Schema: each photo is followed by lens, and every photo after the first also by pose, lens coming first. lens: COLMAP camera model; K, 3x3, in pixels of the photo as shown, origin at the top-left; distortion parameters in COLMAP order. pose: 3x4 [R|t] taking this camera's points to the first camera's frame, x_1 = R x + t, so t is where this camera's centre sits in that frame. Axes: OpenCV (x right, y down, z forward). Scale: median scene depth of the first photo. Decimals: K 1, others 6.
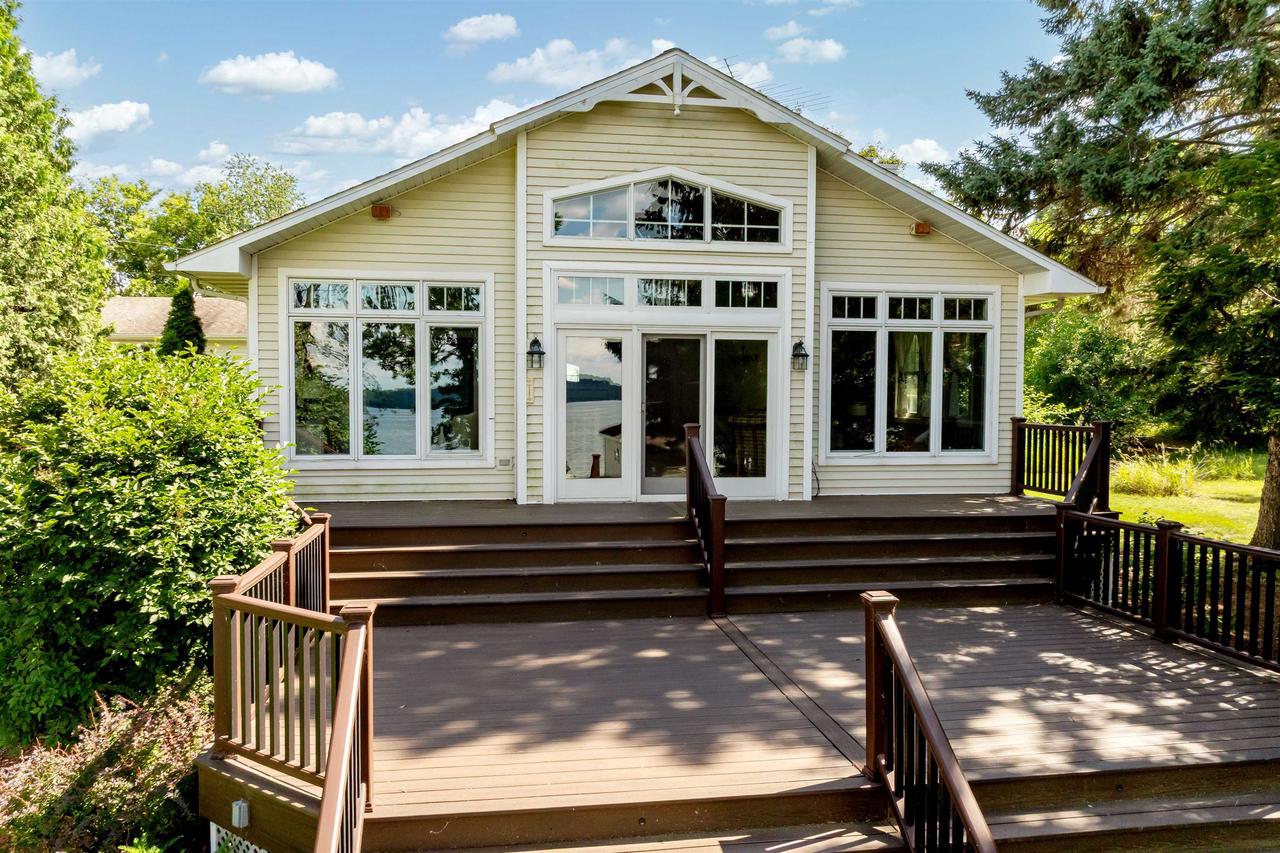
lens RADIAL K [[855.6, 0, 637.0], [0, 855.6, 384.8], [0, 0, 1]] dist [-0.002420, -0.004577]
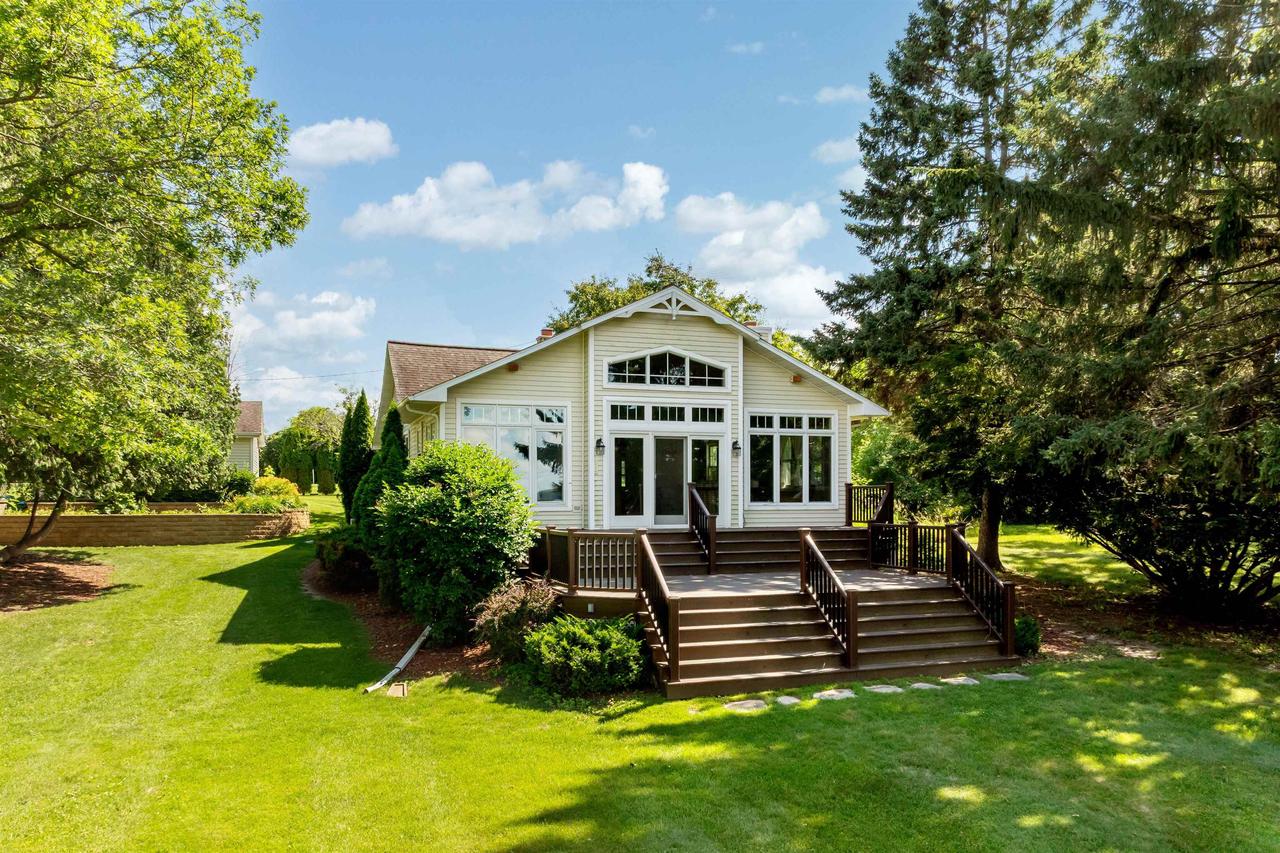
lens RADIAL K [[858.3, 0, 640.0], [0, 858.3, 426.5], [0, 0, 1]] dist [-0.002934, 0.000151]
pose [[0.983638, 0.007806, 0.179989, -0.322241], [0.004347, 0.997742, -0.067028, 0.038772], [-0.180106, 0.066713, 0.981382, -0.723302]]
